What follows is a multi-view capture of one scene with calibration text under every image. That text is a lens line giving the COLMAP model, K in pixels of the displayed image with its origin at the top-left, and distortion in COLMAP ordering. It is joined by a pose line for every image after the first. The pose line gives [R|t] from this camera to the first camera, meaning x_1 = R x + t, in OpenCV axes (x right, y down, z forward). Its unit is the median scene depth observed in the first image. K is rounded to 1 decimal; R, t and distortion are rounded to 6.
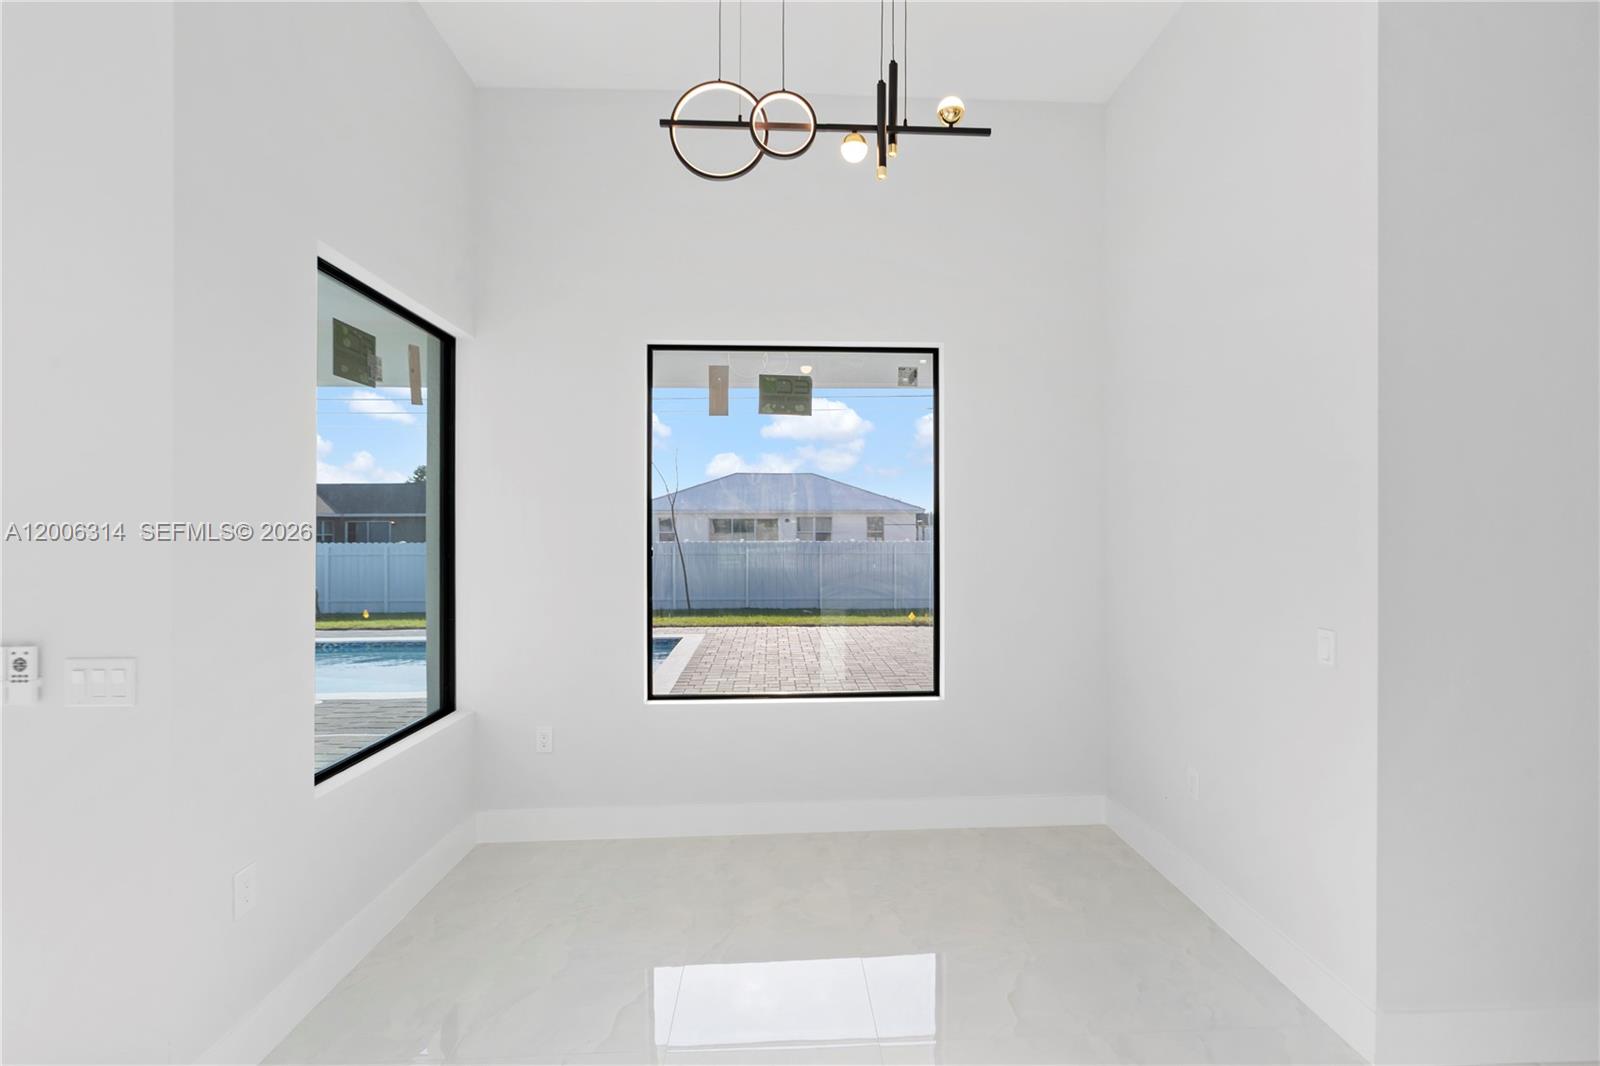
lens RADIAL K [[727.9, 0, 809.5], [0, 727.9, 527.4], [0, 0, 1]] dist [0.000082, -0.000197]
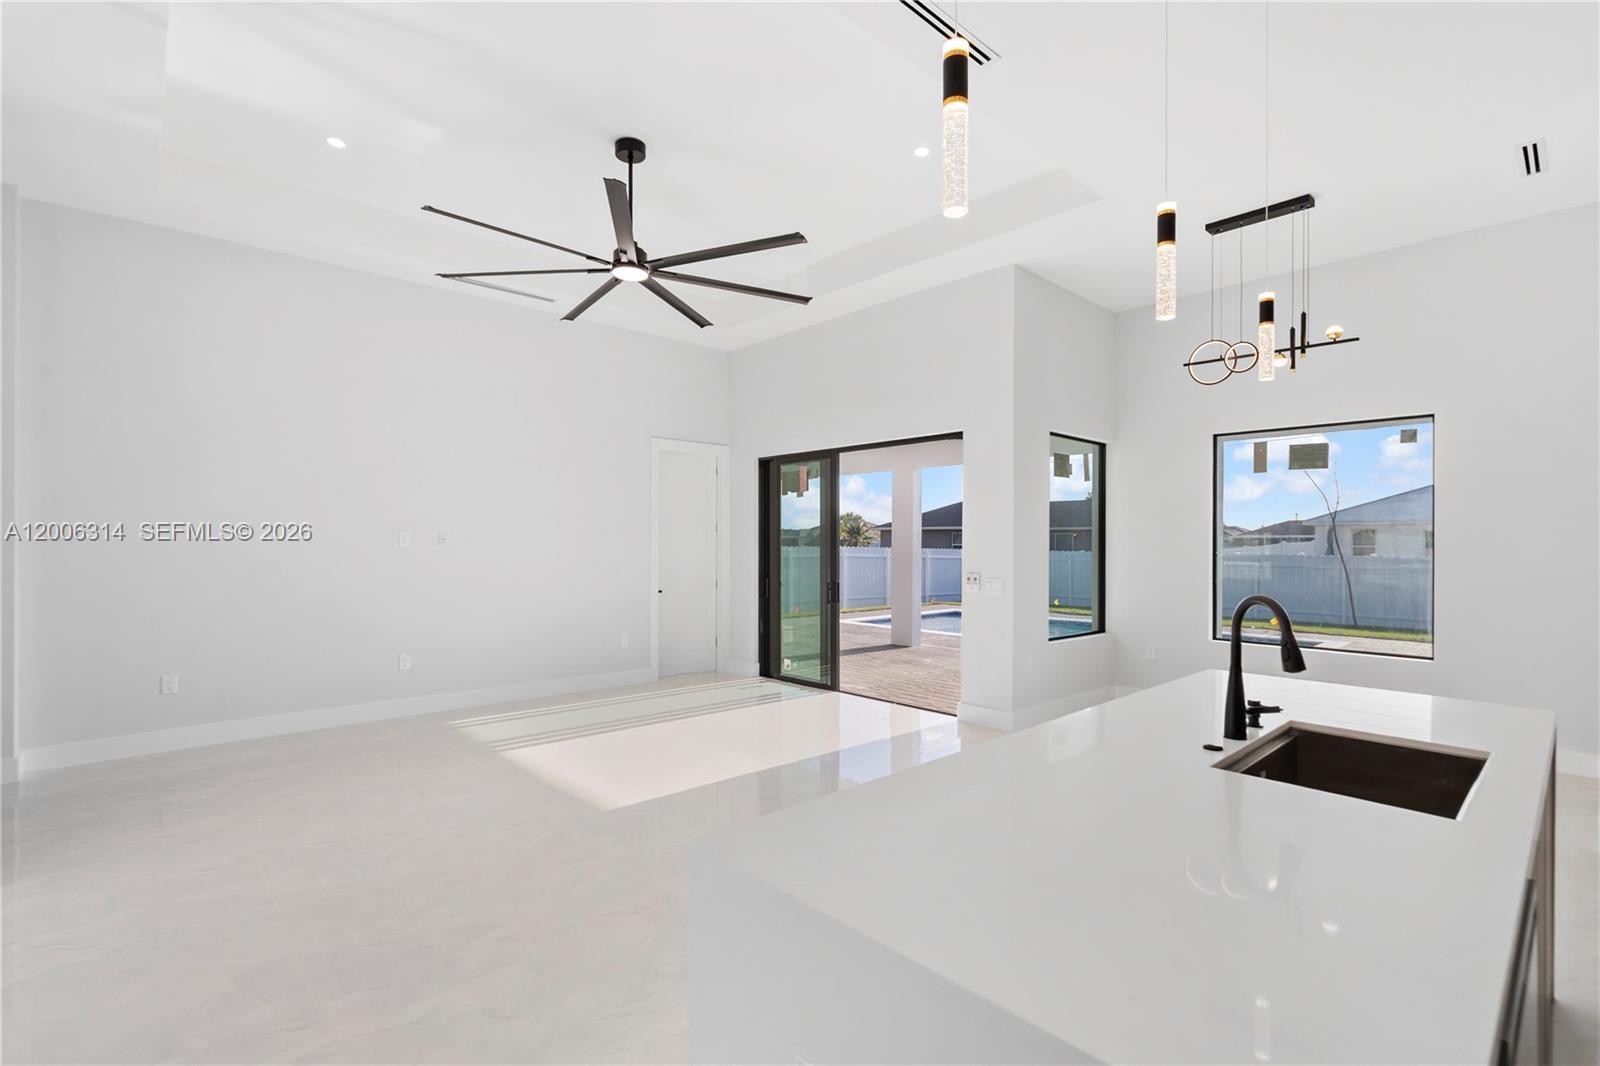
lens RADIAL K [[731.1, 0, 800.0], [0, 731.1, 533.0], [0, 0, 1]] dist [-0.003905, -0.000143]
pose [[0.637777, -0.003426, -0.770213, 0.484683], [-0.006357, 0.999933, -0.009712, 0.005912], [0.770195, 0.011091, 0.637712, -0.856356]]
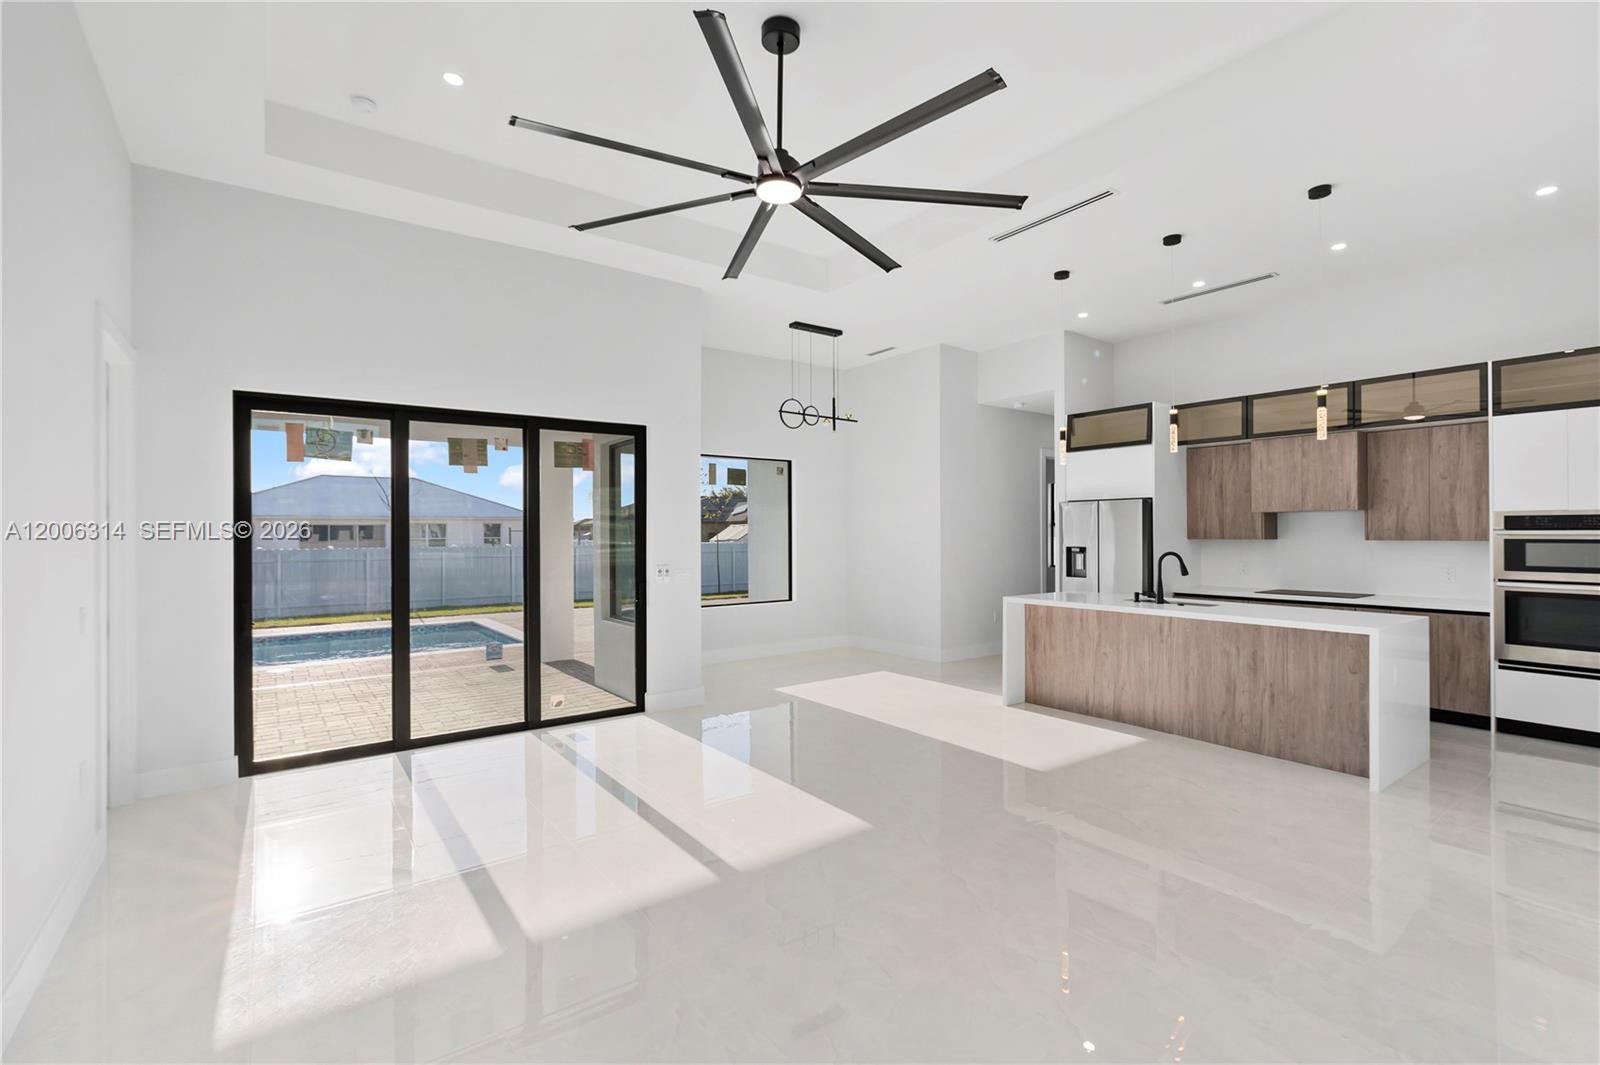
lens RADIAL K [[726.2, 0, 808.1], [0, 726.2, 527.8], [0, 0, 1]] dist [-0.000817, 0.000487]
pose [[0.831076, 0.001105, 0.556157, -1.164846], [0.003558, 0.999967, -0.007303, 0.002111], [-0.556147, 0.008048, 0.831045, -1.098855]]
